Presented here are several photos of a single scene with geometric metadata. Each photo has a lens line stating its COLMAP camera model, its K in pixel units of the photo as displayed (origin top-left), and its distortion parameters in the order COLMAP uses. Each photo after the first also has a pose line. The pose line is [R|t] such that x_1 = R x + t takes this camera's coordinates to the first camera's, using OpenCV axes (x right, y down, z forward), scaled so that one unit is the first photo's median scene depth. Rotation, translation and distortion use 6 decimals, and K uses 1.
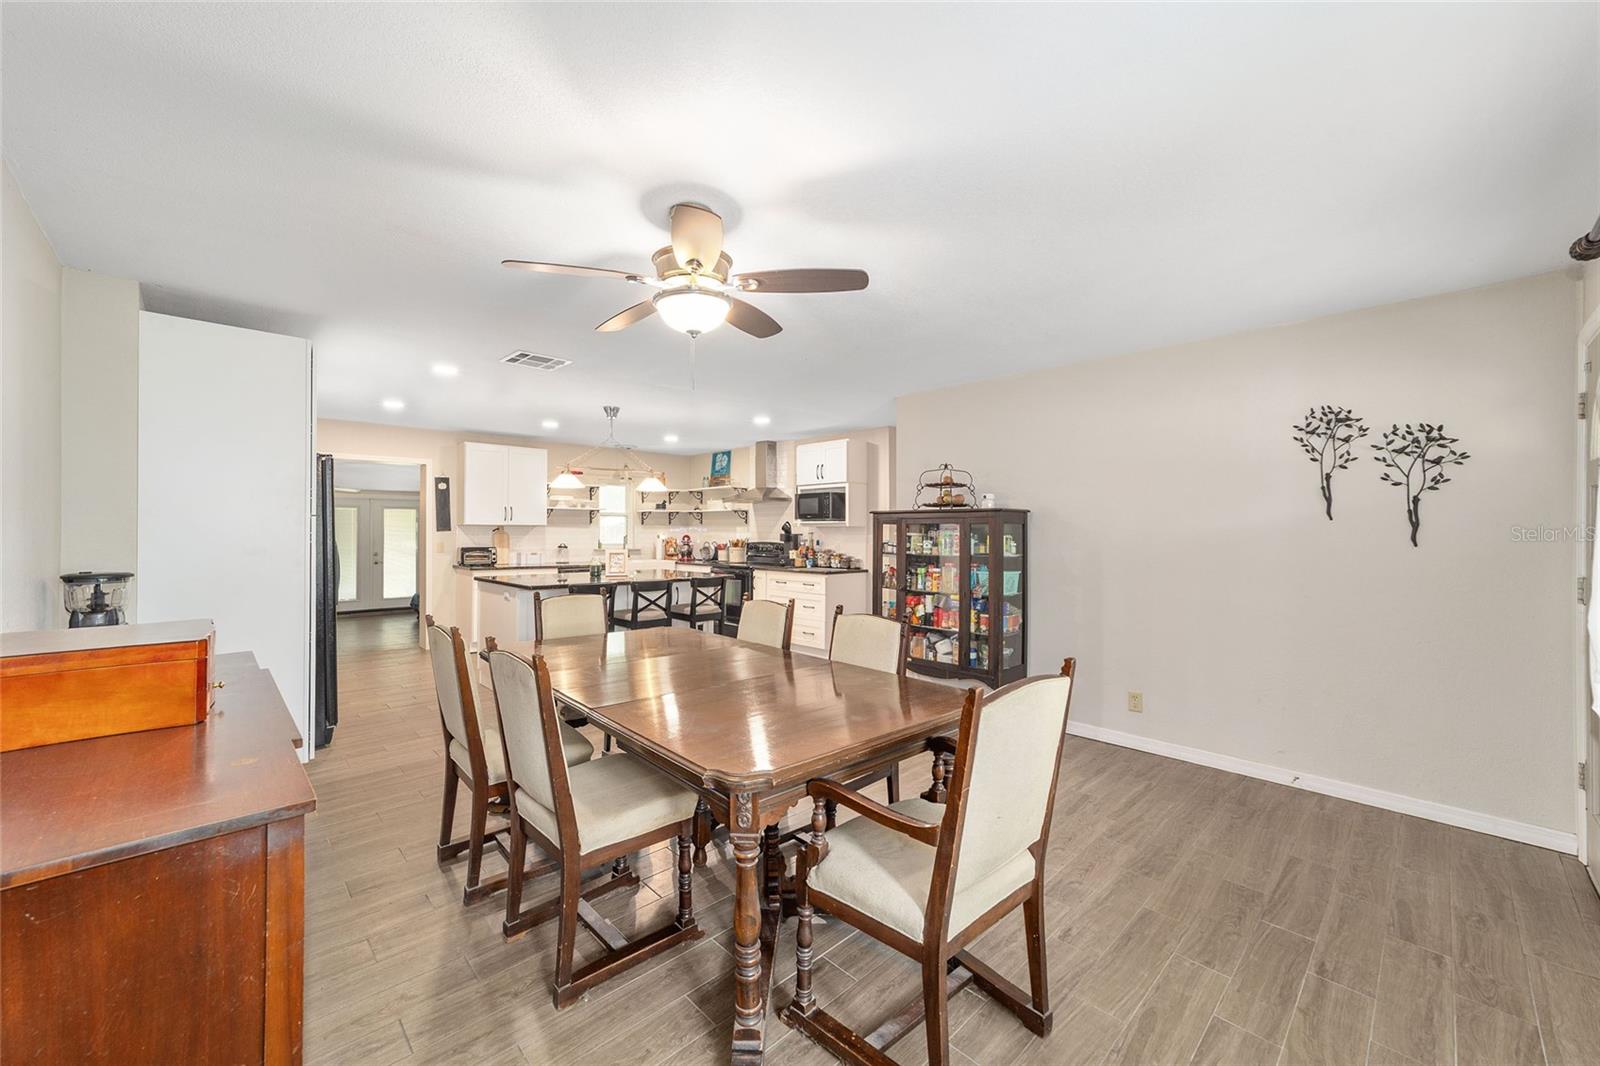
lens RADIAL K [[620.3, 0, 792.9], [0, 620.3, 533.4], [0, 0, 1]] dist [-0.015153, 0.007313]
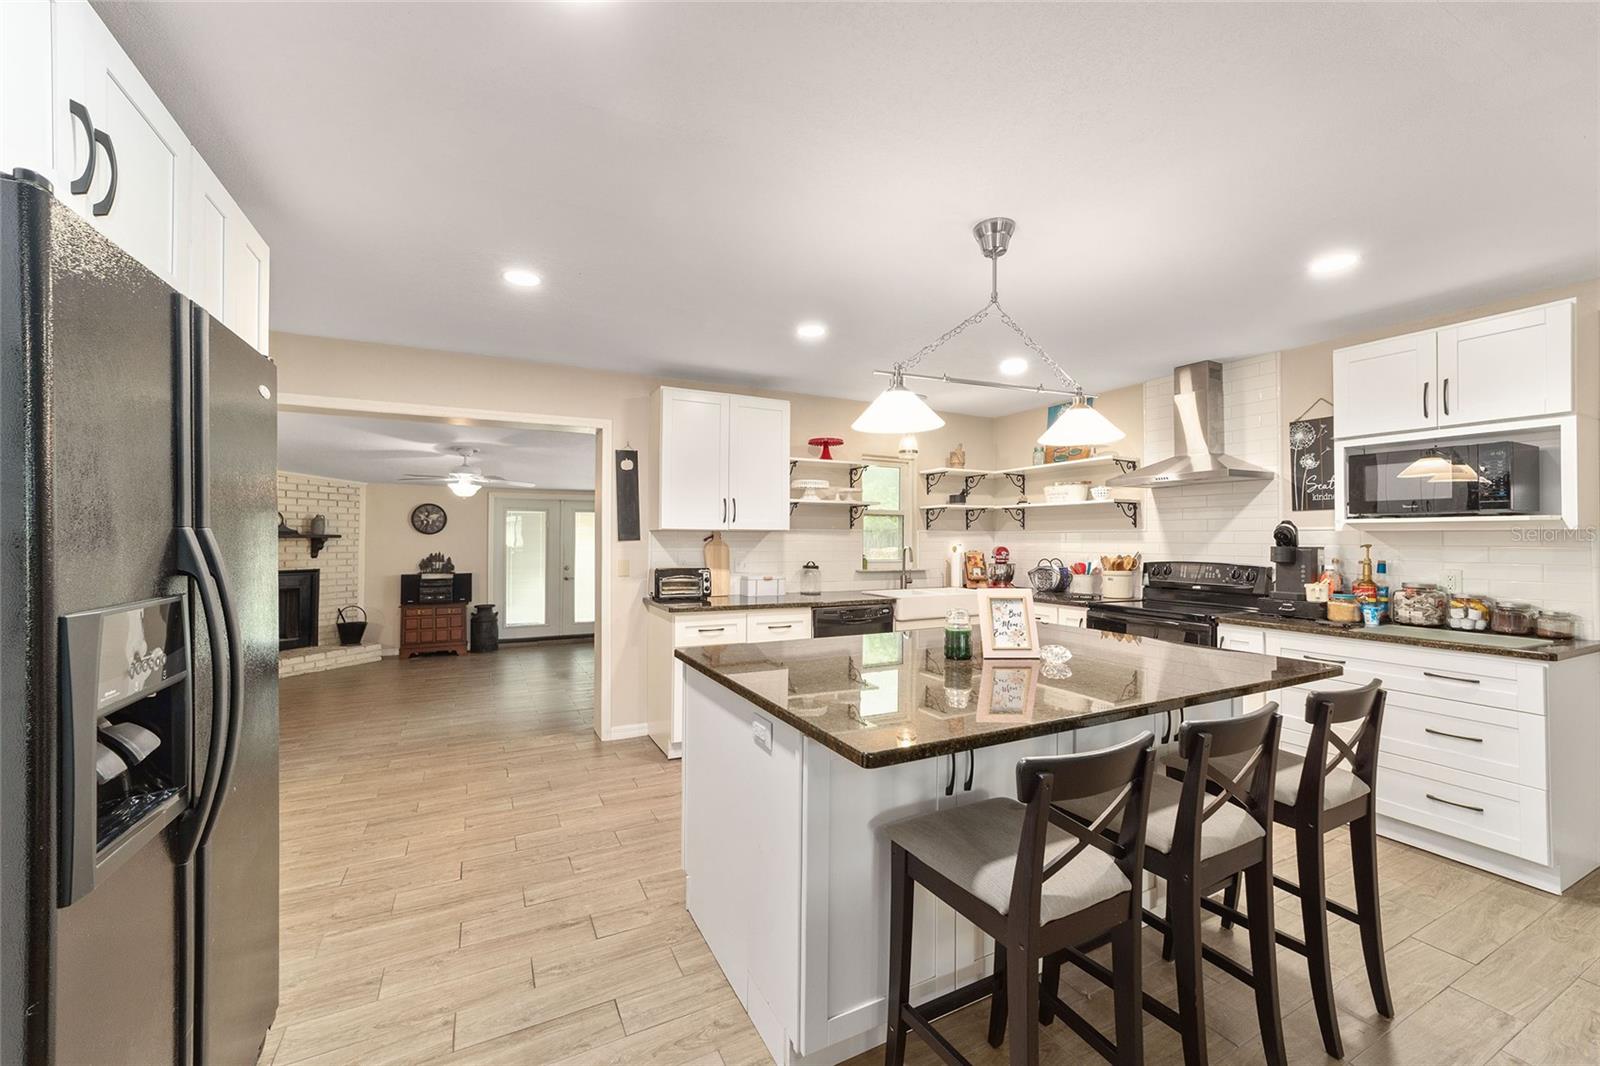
lens RADIAL K [[620.3, 0, 794.3], [0, 620.3, 531.3], [0, 0, 1]] dist [-0.015153, 0.007313]
pose [[0.960233, -0.004067, -0.279170, -0.228750], [-0.000531, 0.999865, -0.016393, -0.002819], [0.279200, 0.015889, 0.960102, 0.438827]]
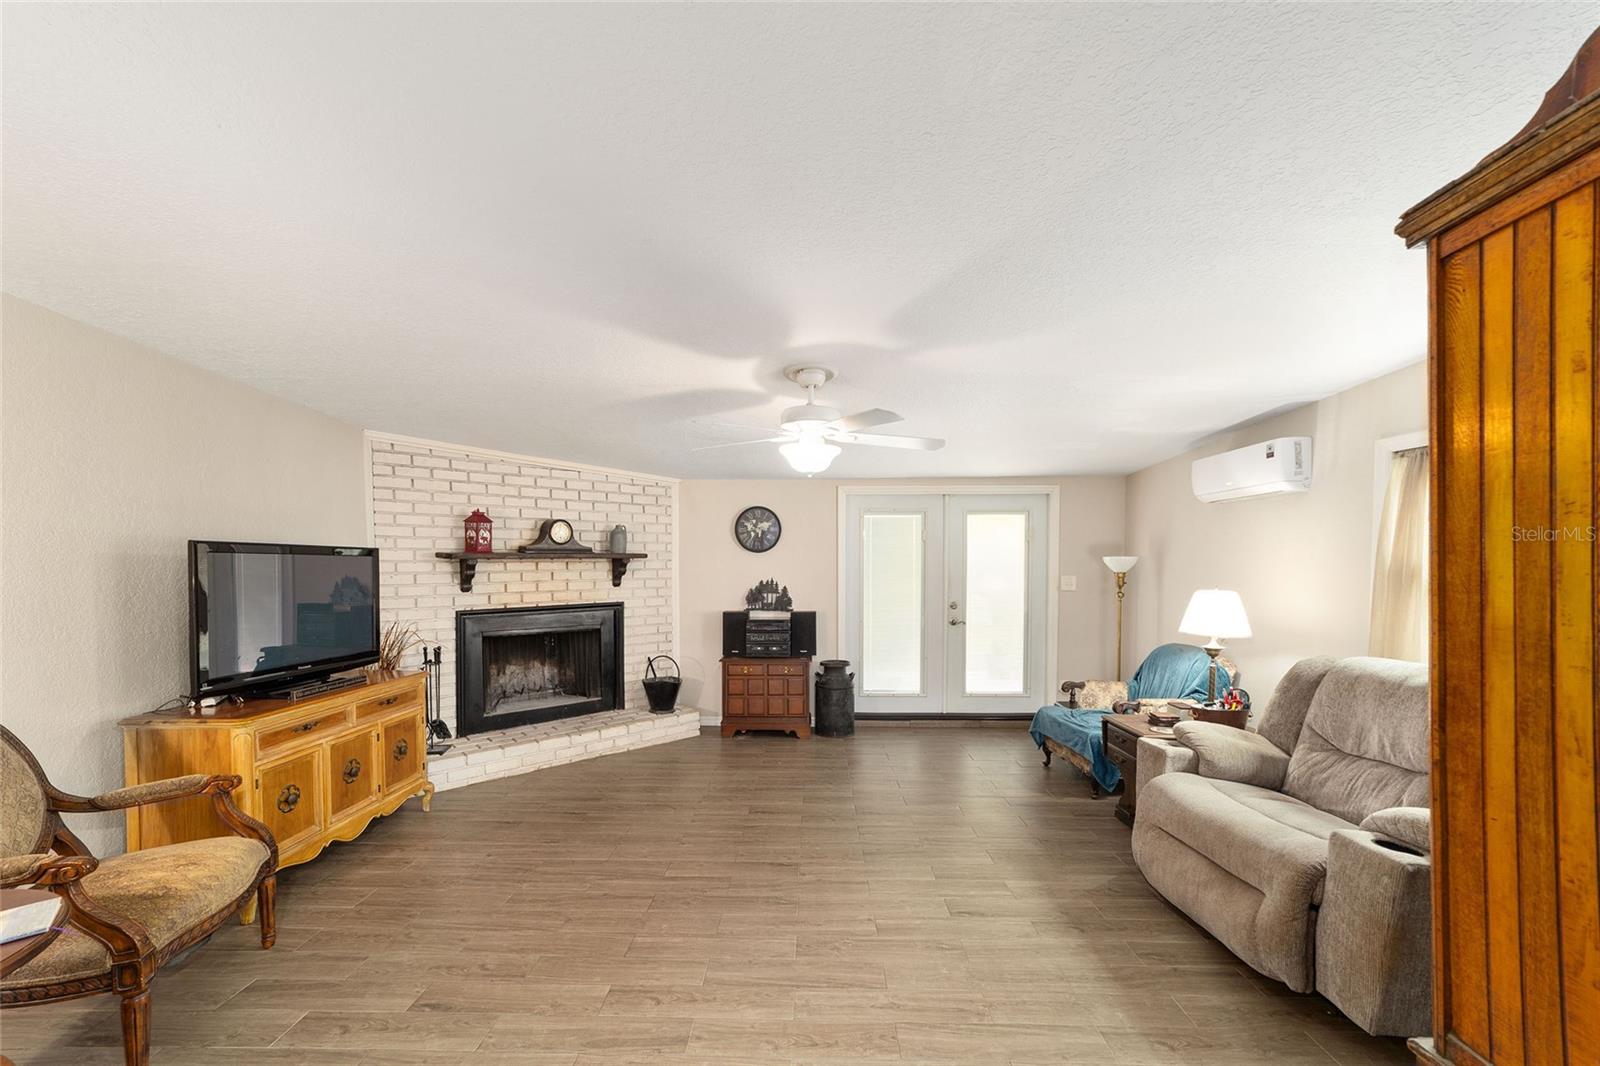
lens RADIAL K [[620.3, 0, 796.0], [0, 620.3, 586.8], [0, 0, 1]] dist [-0.015153, 0.007313]
pose [[0.717702, 0.026021, -0.695864, -0.597593], [0.002548, 0.999197, 0.039991, -0.003226], [0.696345, -0.030475, 0.717060, 0.799046]]
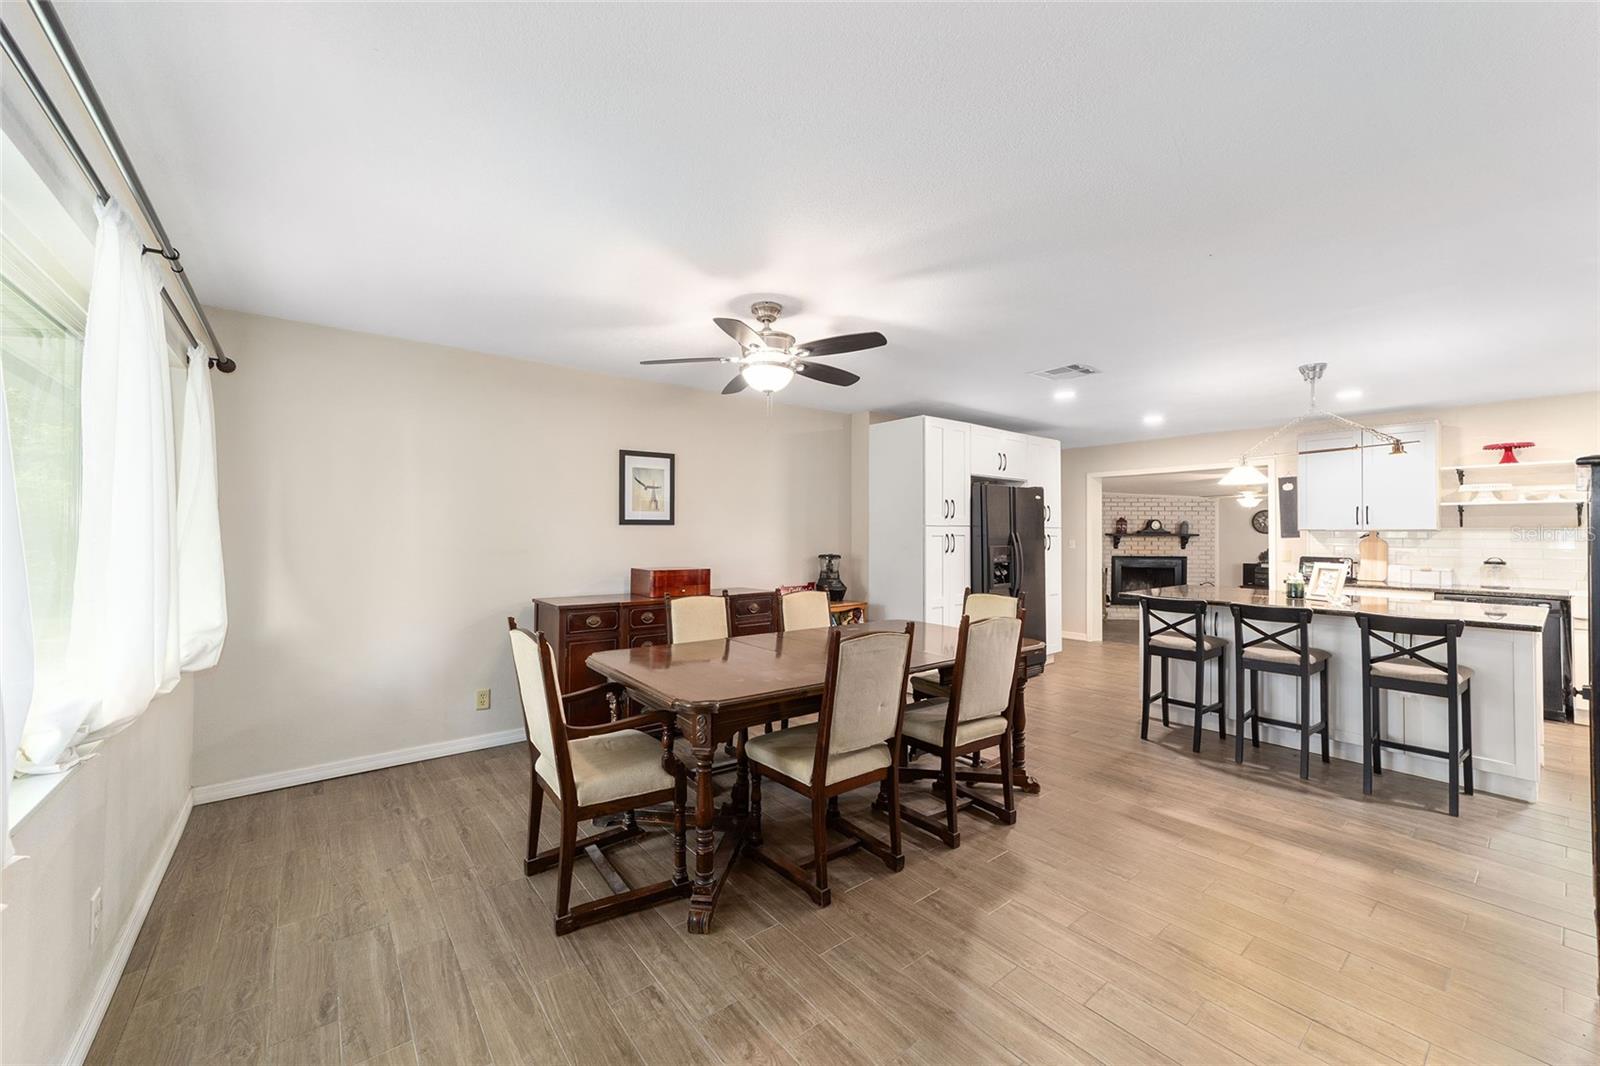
lens RADIAL K [[620.3, 0, 784.0], [0, 620.3, 523.6], [0, 0, 1]] dist [-0.015153, 0.007313]
pose [[-0.094812, -0.020837, -0.995277, 0.350782], [-0.008892, 0.999759, -0.020084, 0.000245], [0.995455, 0.006946, -0.094975, 0.338240]]
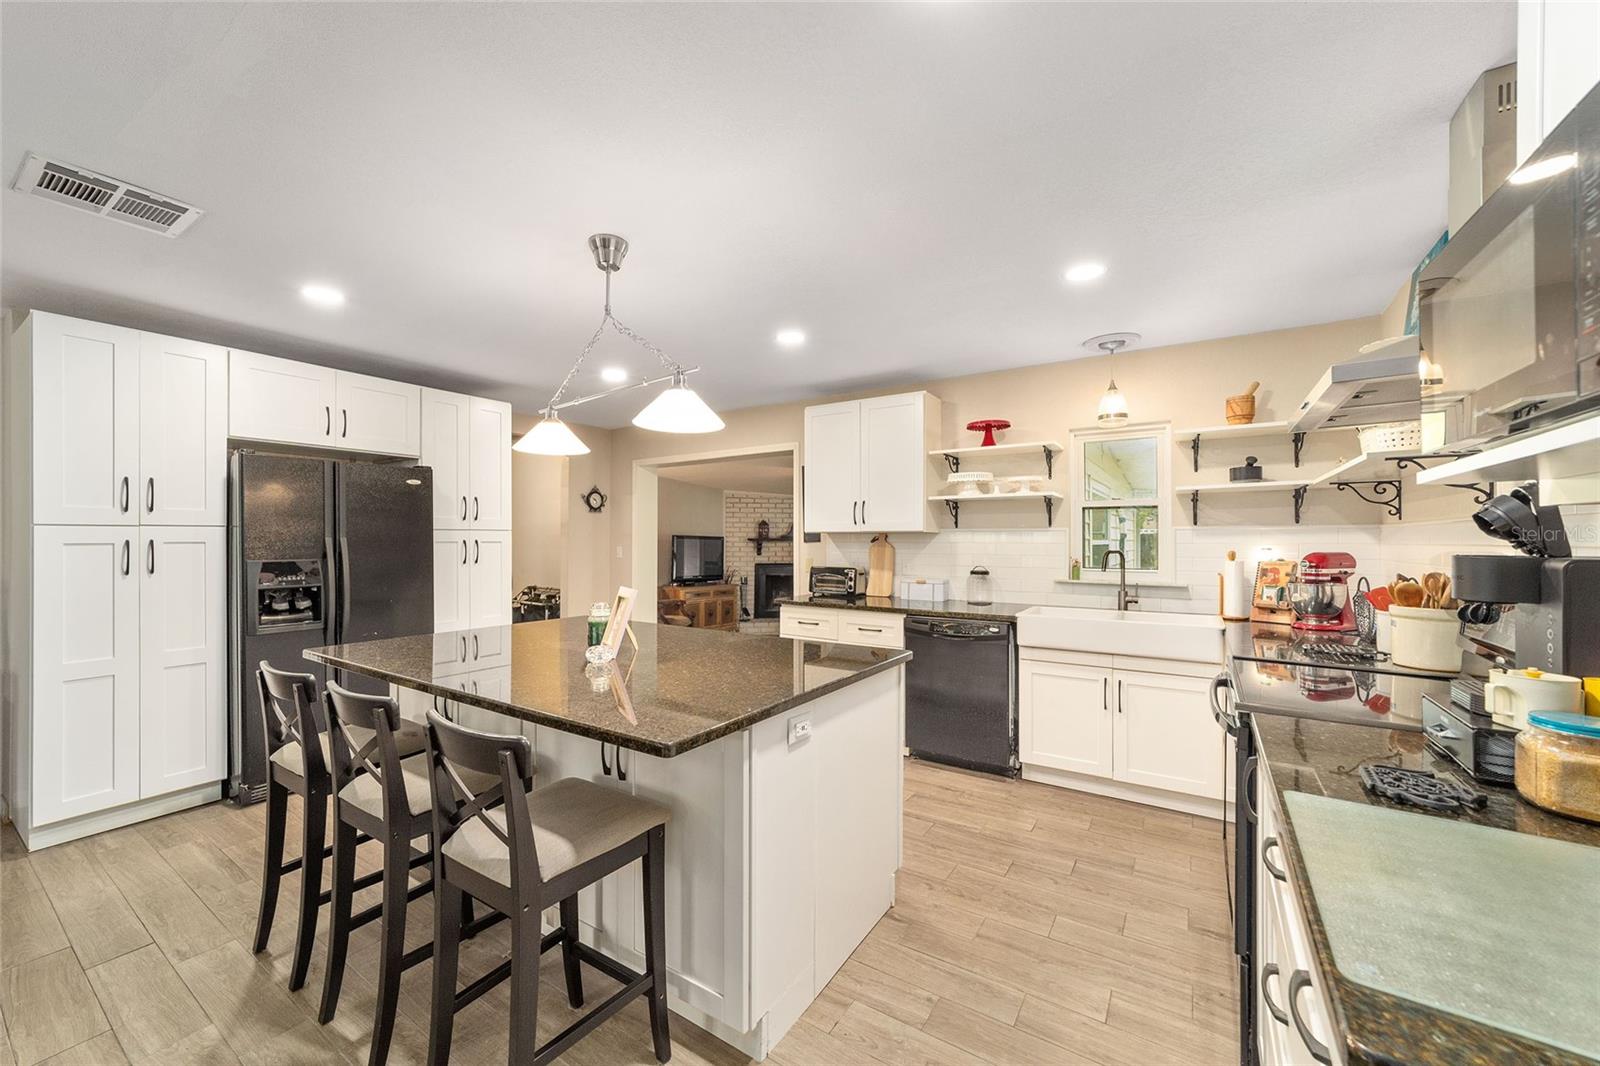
lens RADIAL K [[620.3, 0, 787.1], [0, 620.3, 531.3], [0, 0, 1]] dist [-0.015153, 0.007313]
pose [[0.220896, -0.018455, -0.975123, 0.096977], [-0.001769, 0.999812, -0.019323, -0.002276], [0.975296, 0.005993, 0.220821, 0.760774]]
